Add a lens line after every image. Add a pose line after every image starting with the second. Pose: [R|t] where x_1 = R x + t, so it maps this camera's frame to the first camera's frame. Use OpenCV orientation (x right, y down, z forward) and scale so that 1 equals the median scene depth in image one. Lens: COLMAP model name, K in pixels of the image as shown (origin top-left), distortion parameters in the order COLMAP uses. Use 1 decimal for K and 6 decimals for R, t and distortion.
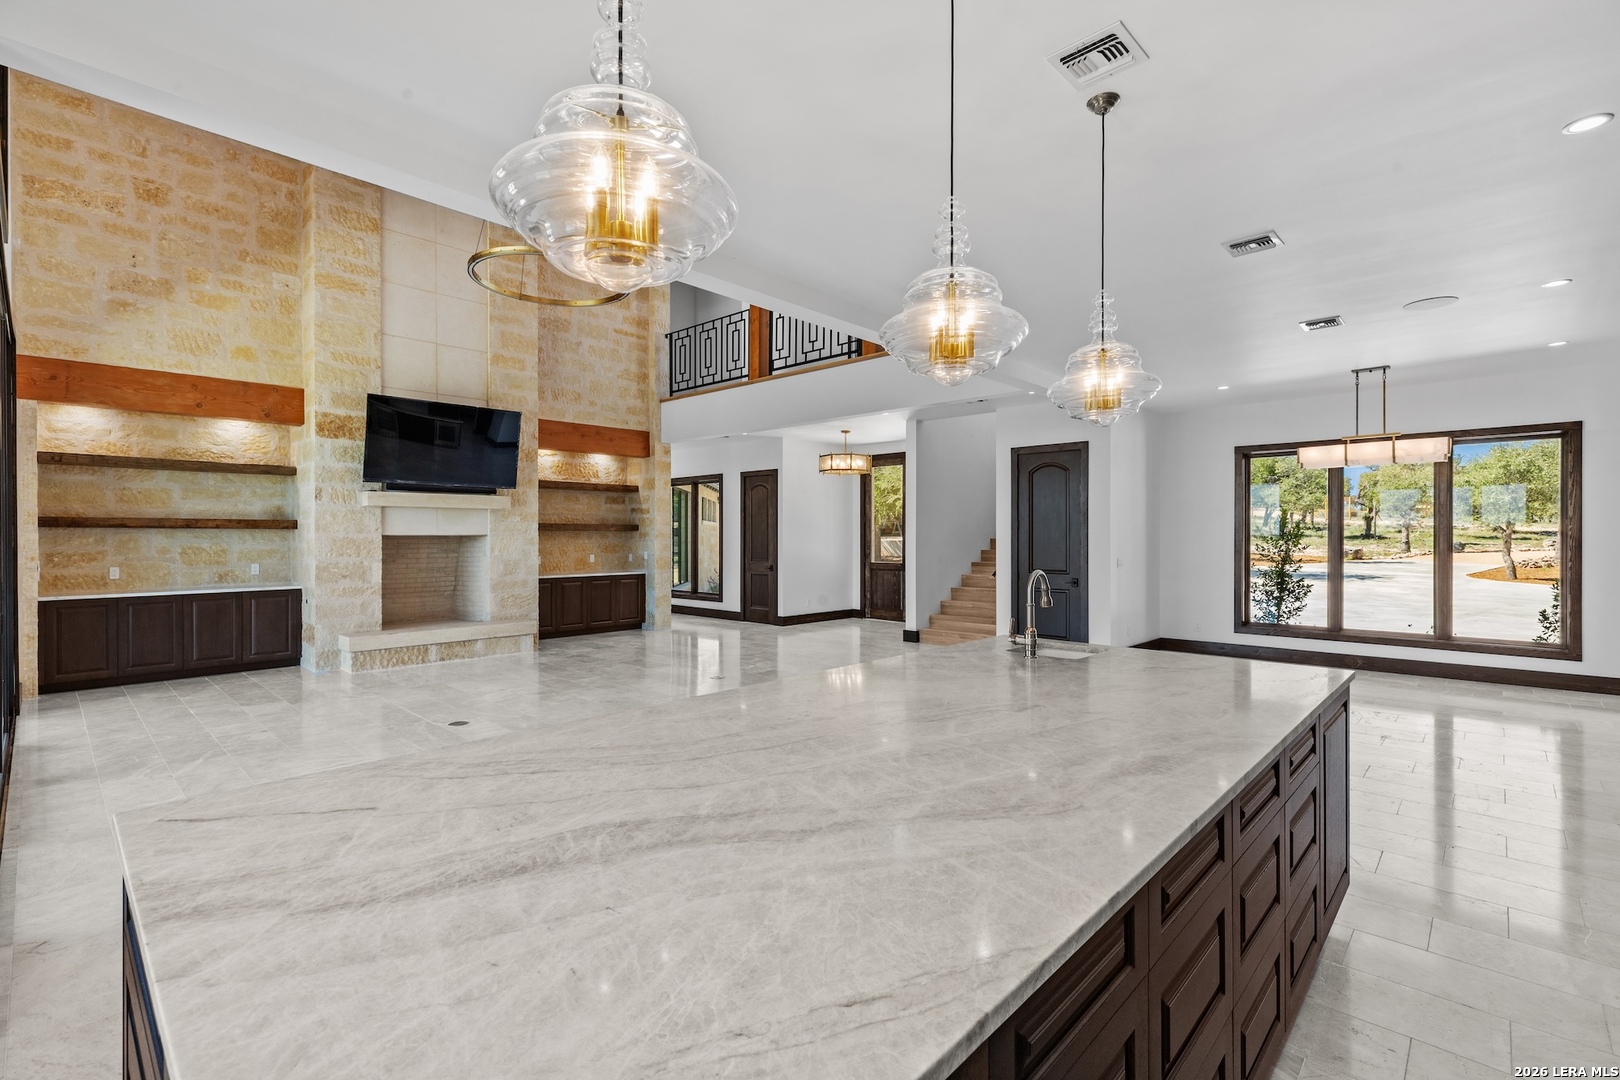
lens RADIAL K [[725.0, 0, 808.0], [0, 725.0, 536.0], [0, 0, 1]] dist [0.004469, -0.000501]
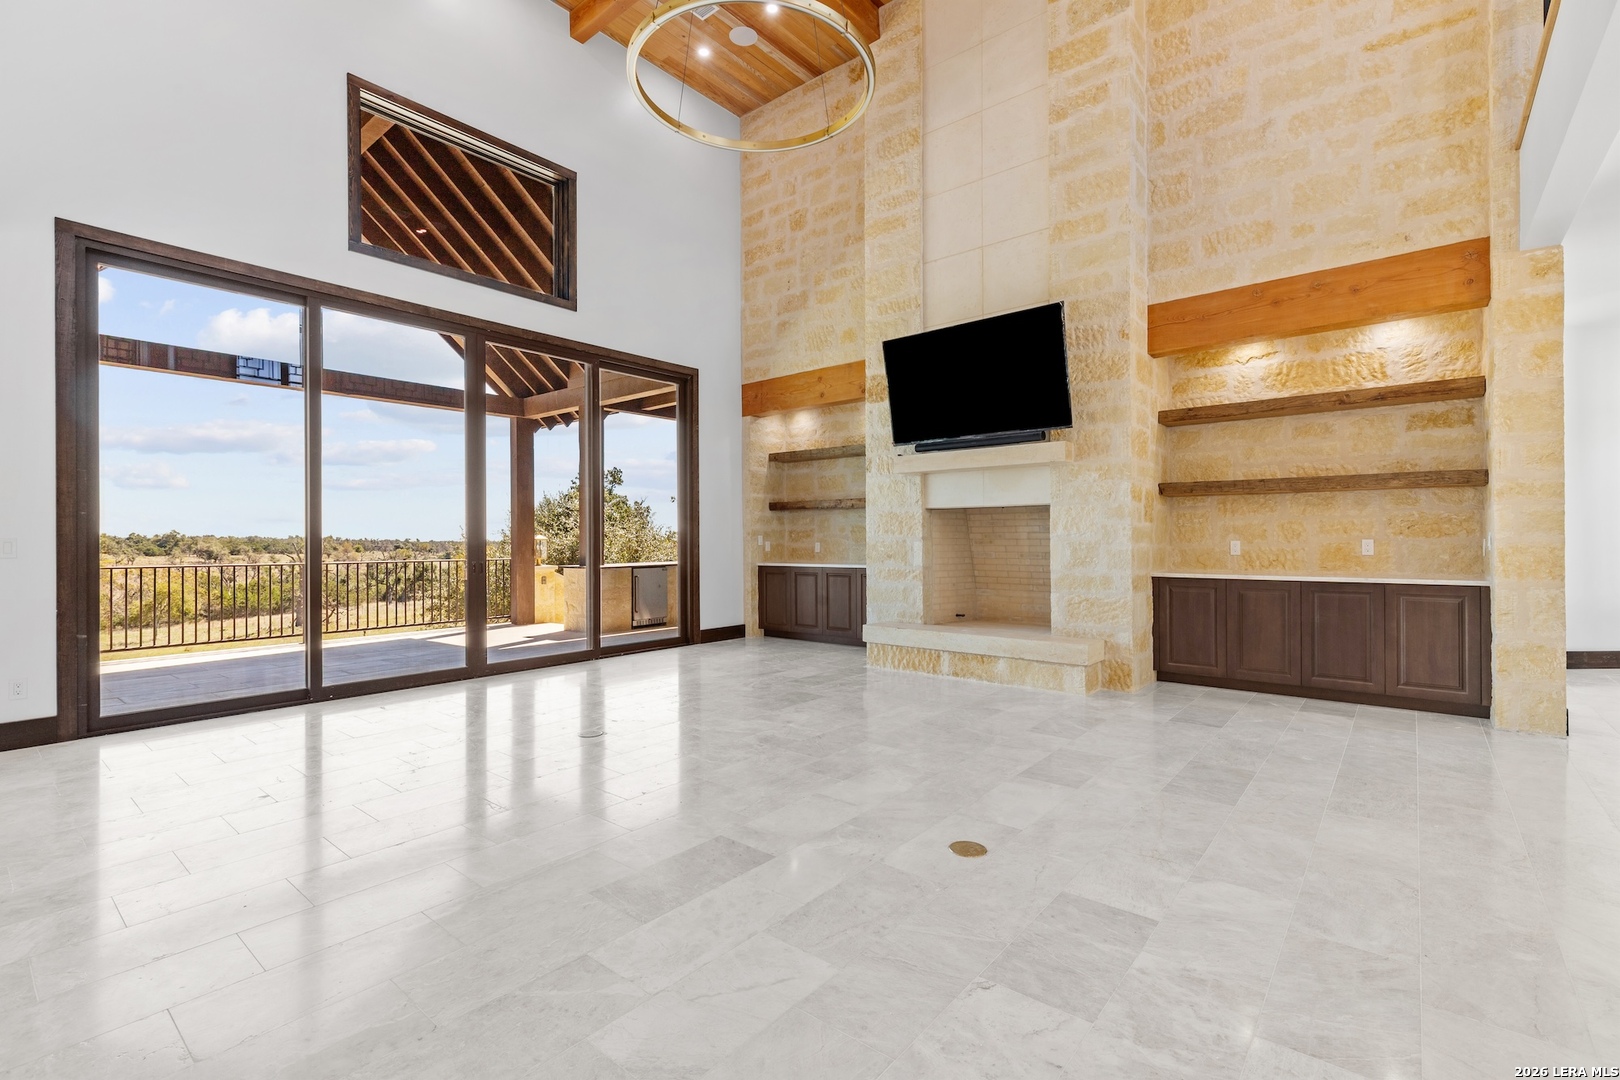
lens RADIAL K [[725.0, 0, 808.0], [0, 725.0, 536.0], [0, 0, 1]] dist [0.004469, -0.000501]
pose [[0.058509, -0.003512, -0.998281, 0.227434], [0.004102, 0.999986, -0.003278, 0.032457], [0.998278, -0.003903, 0.058522, 0.826682]]
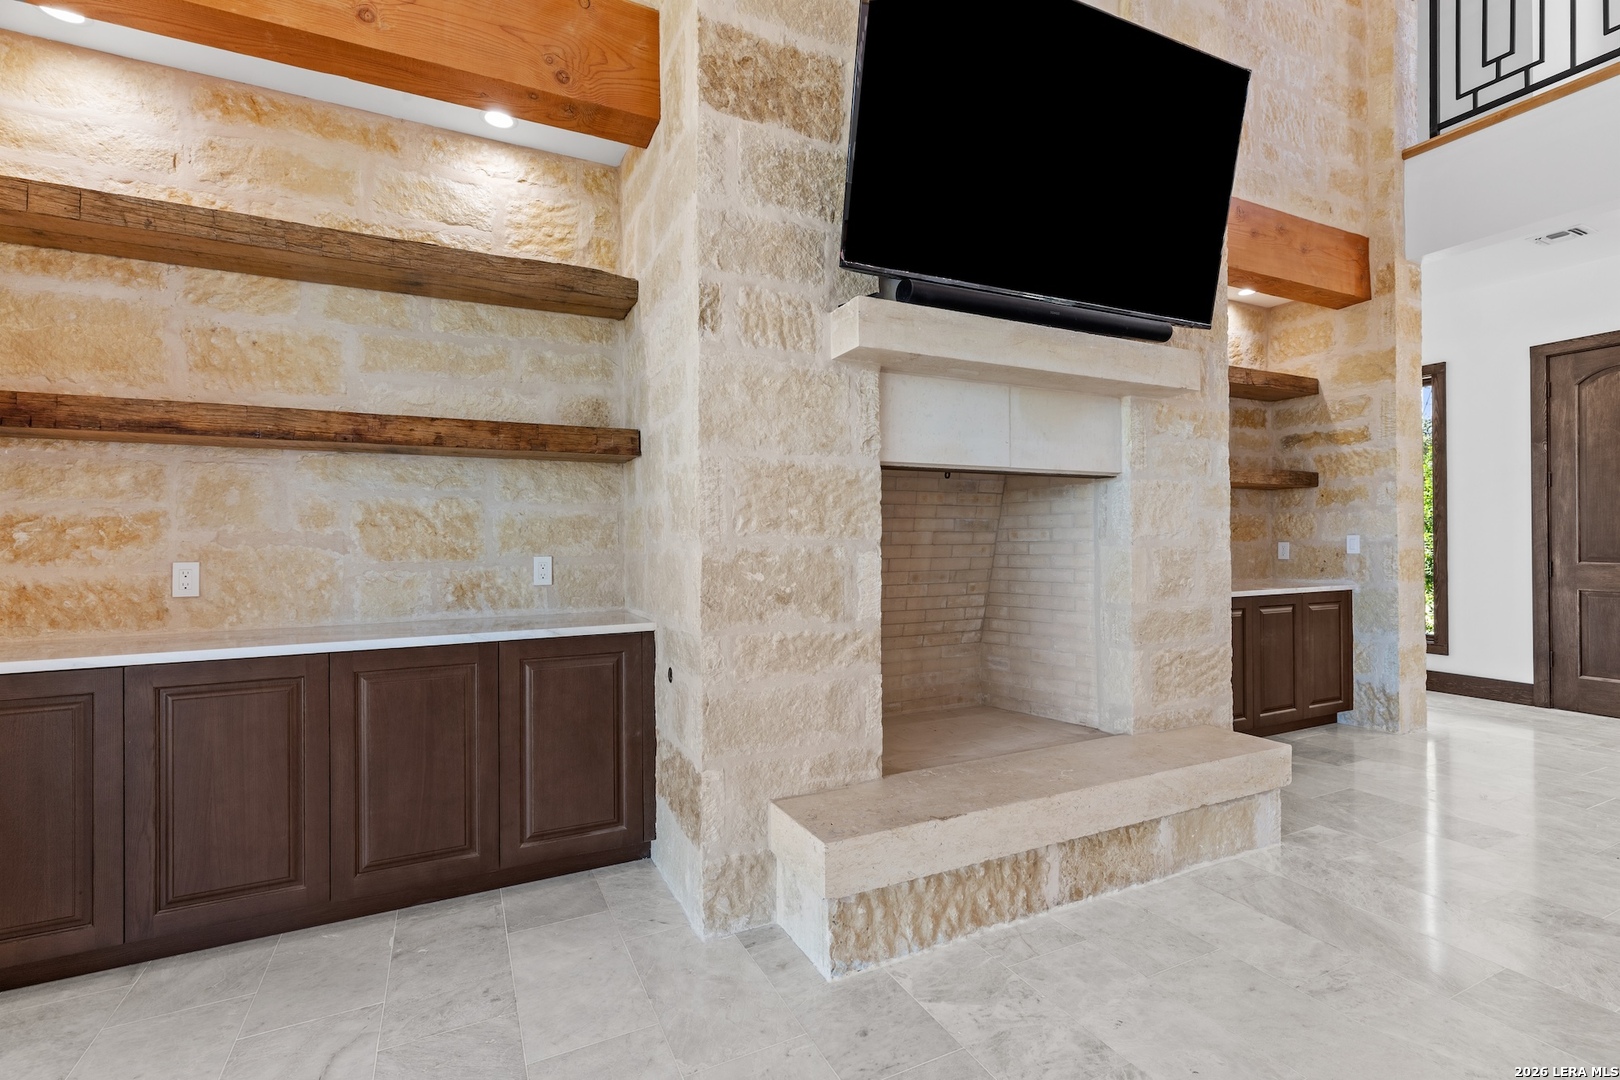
lens RADIAL K [[725.0, 0, 808.0], [0, 725.0, 536.0], [0, 0, 1]] dist [0.004469, -0.000501]
pose [[0.936483, -0.008450, -0.350610, -0.512665], [0.006248, 0.999953, -0.007410, 0.031905], [0.350656, 0.004749, 0.936492, 0.711746]]
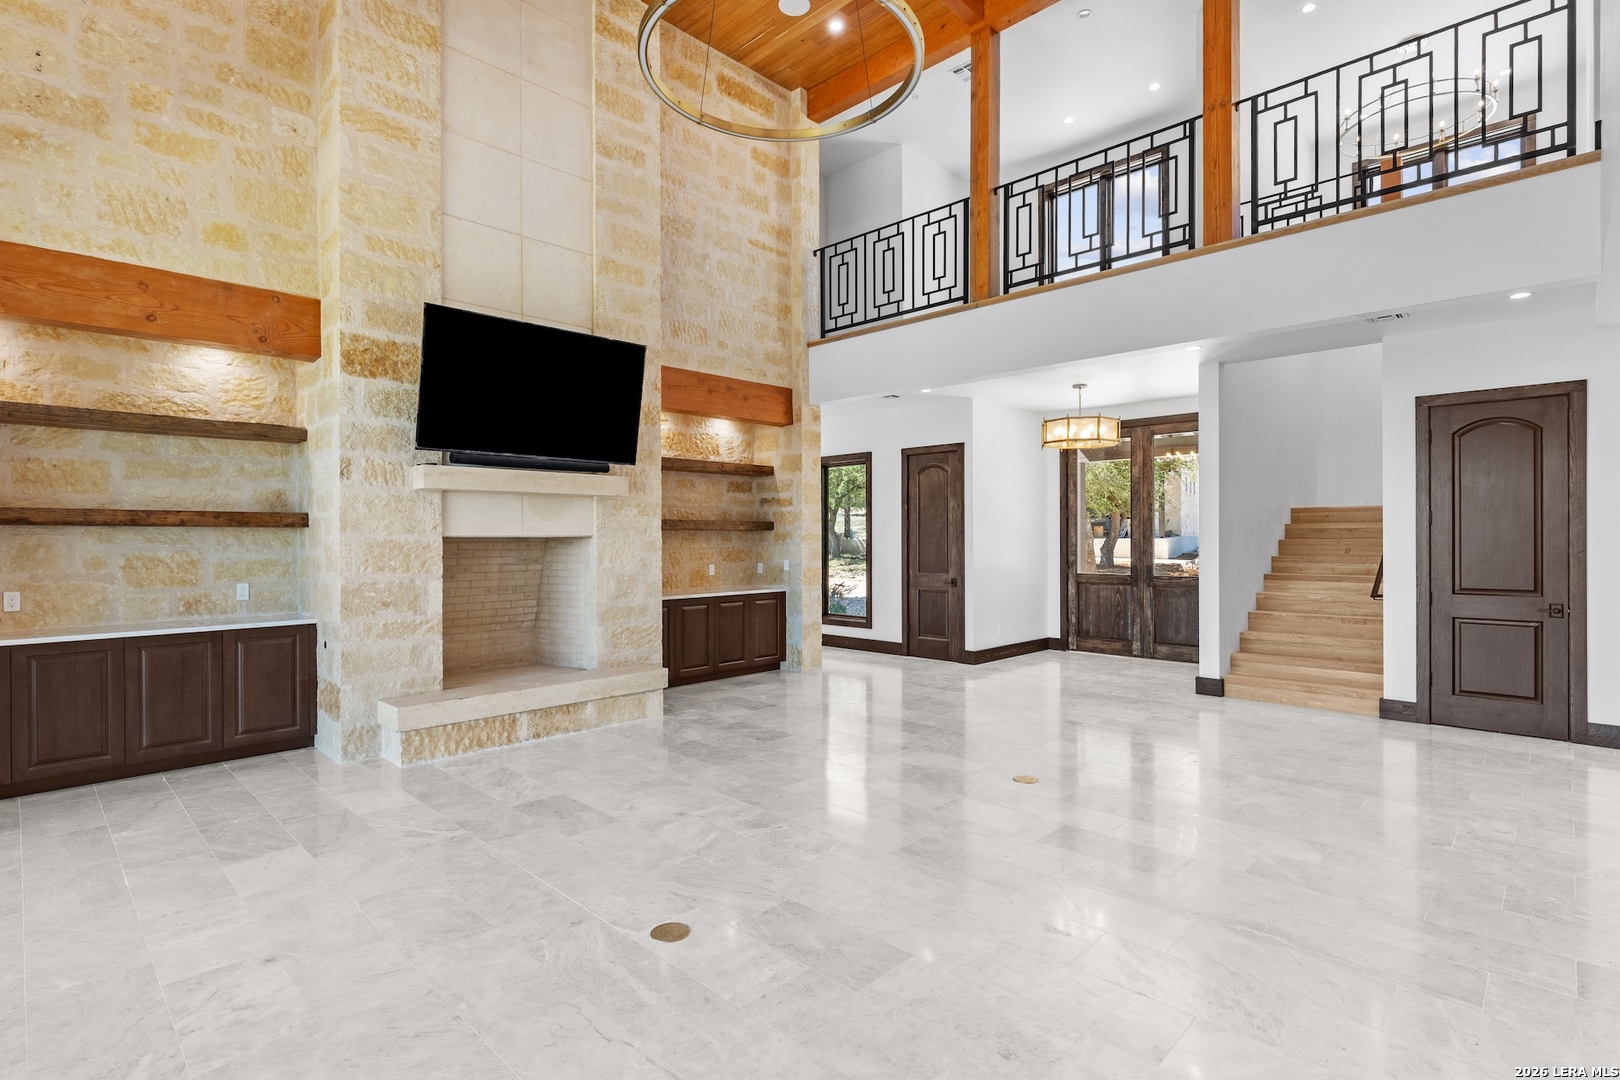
lens RADIAL K [[782.0, 0, 809.0], [0, 782.0, 537.2], [0, 0, 1]] dist [-0.006199, 0.001627]
pose [[0.999860, -0.002831, -0.016472, -0.264127], [0.002804, 0.999995, -0.001639, 0.001219], [0.016476, 0.001593, 0.999863, 0.339562]]
